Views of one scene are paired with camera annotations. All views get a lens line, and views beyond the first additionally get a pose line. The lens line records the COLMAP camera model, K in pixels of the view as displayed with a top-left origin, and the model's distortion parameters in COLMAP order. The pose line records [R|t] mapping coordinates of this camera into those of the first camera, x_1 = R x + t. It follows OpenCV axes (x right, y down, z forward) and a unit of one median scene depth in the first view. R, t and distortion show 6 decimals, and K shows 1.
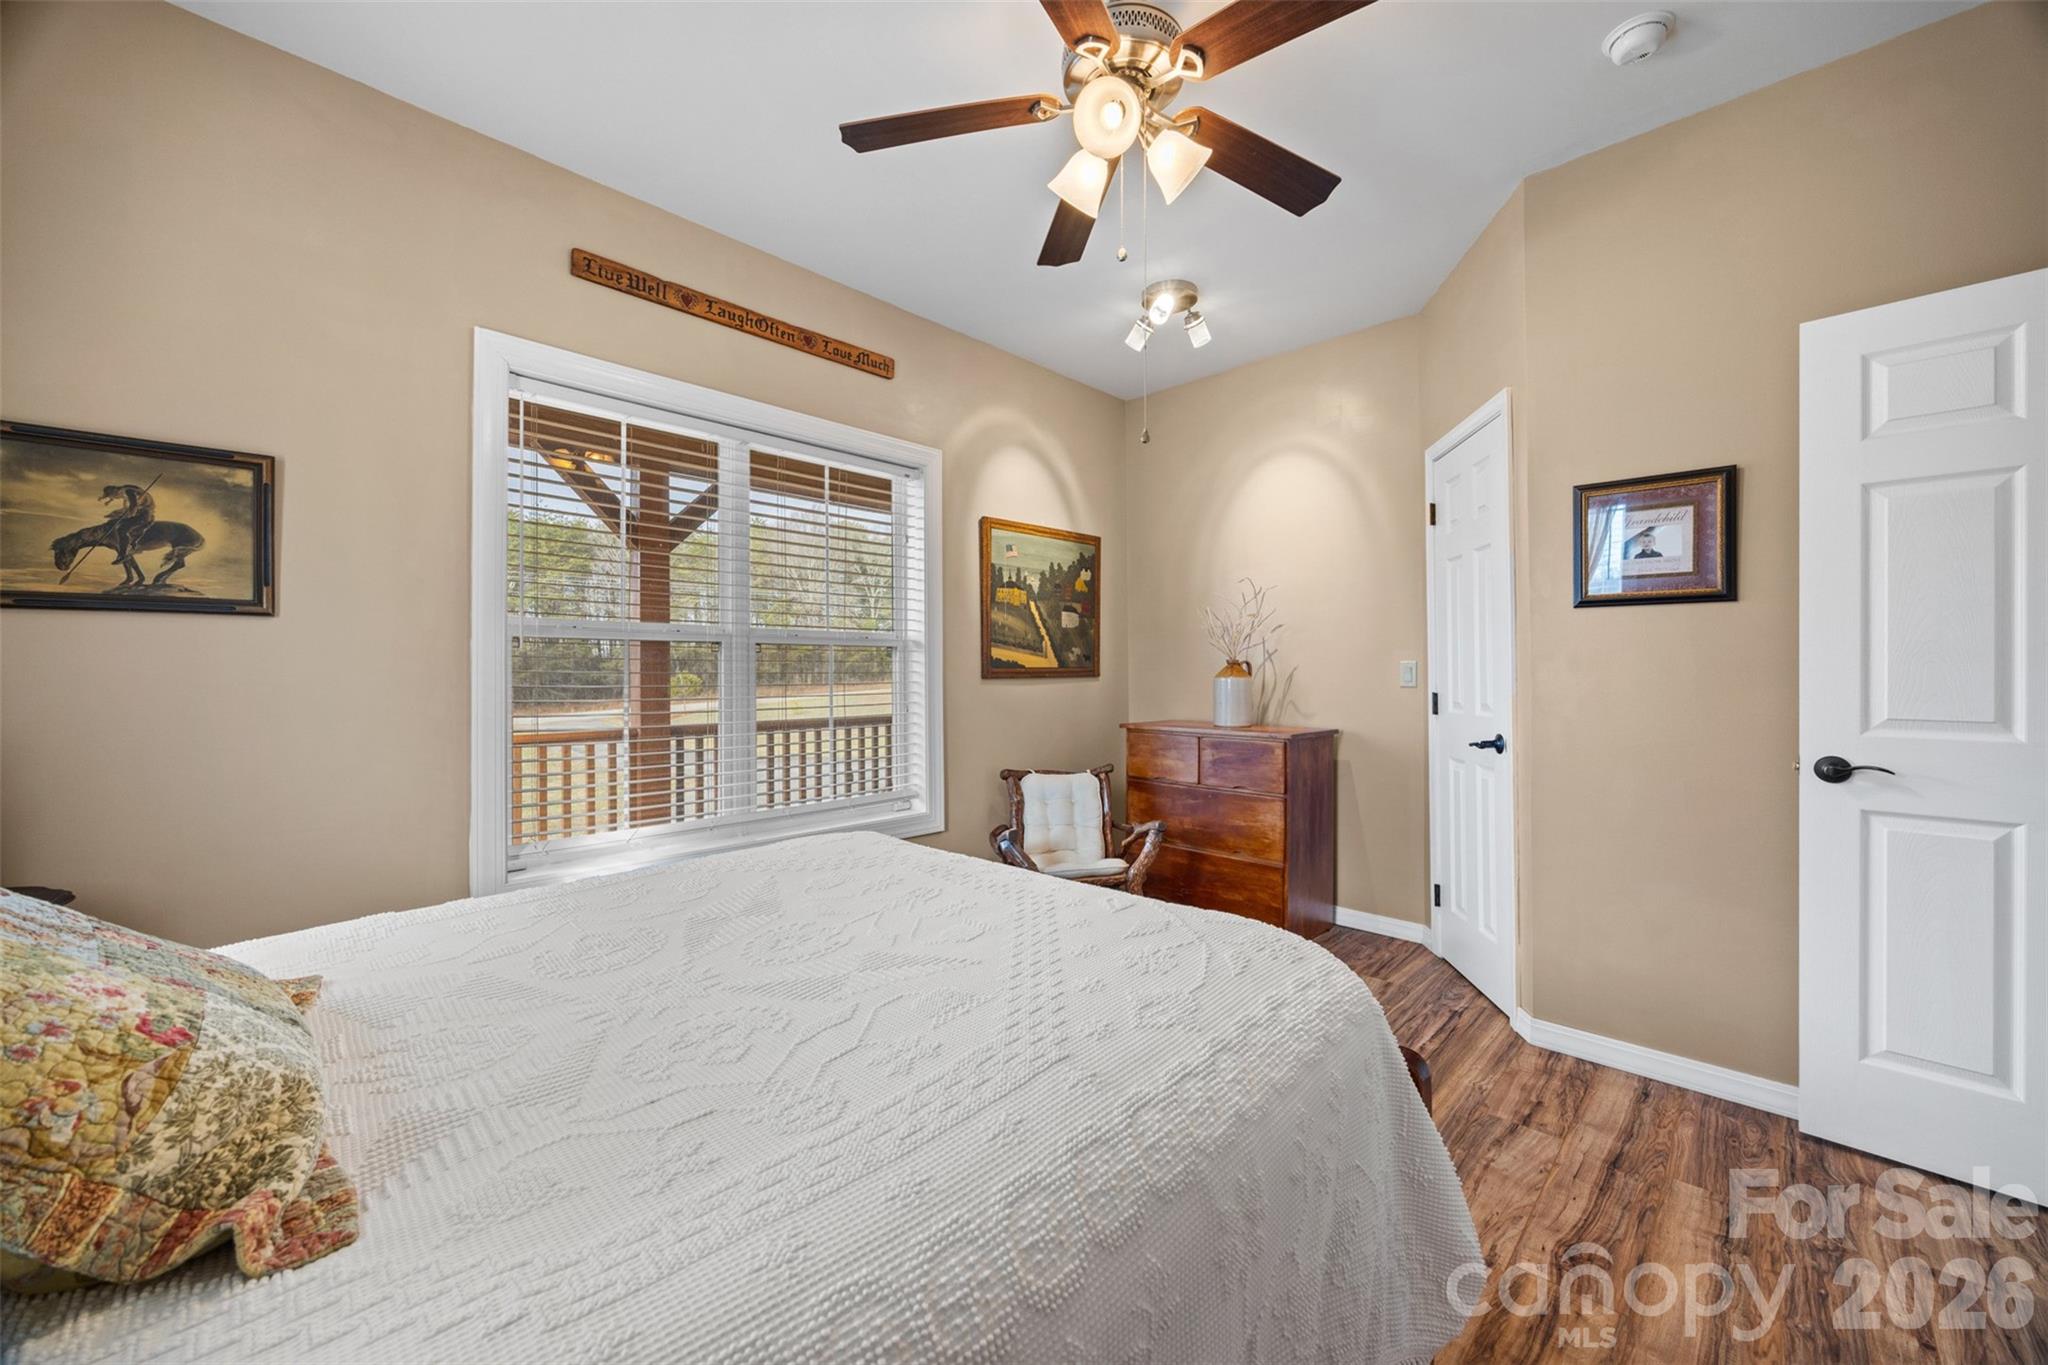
lens RADIAL K [[776.6, 0, 1027.9], [0, 776.6, 670.1], [0, 0, 1]] dist [-0.001349, 0.000004]
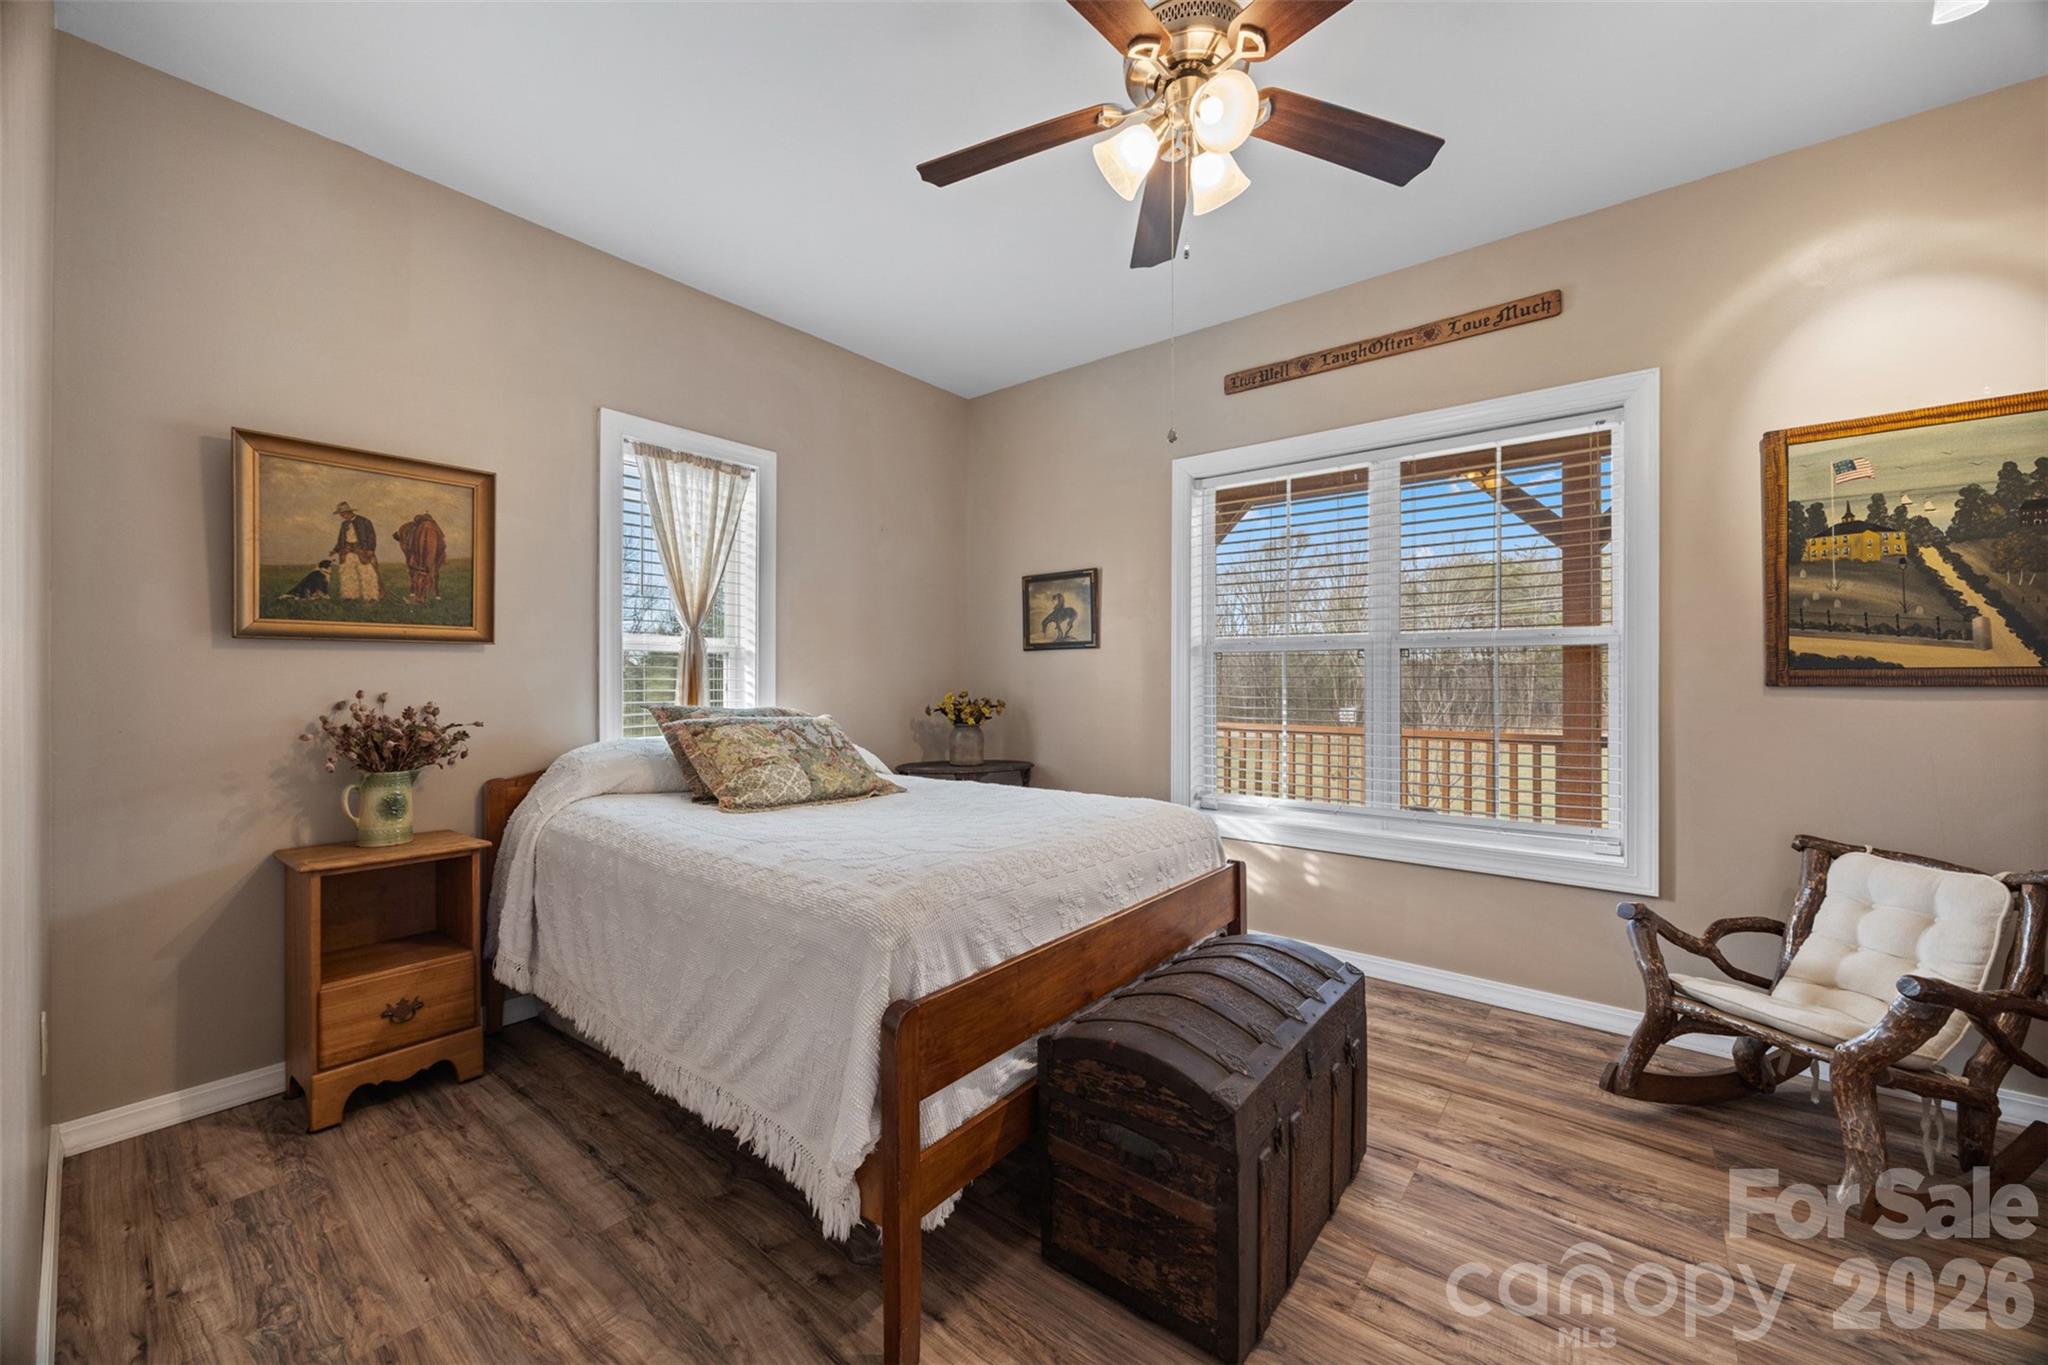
lens RADIAL K [[776.6, 0, 1028.1], [0, 776.6, 680.9], [0, 0, 1]] dist [-0.001349, 0.000004]
pose [[0.097514, 0.000123, -0.995234, 0.516253], [-0.002180, 0.999998, -0.000090, 0.007623], [0.995232, 0.002178, 0.097514, 0.332764]]
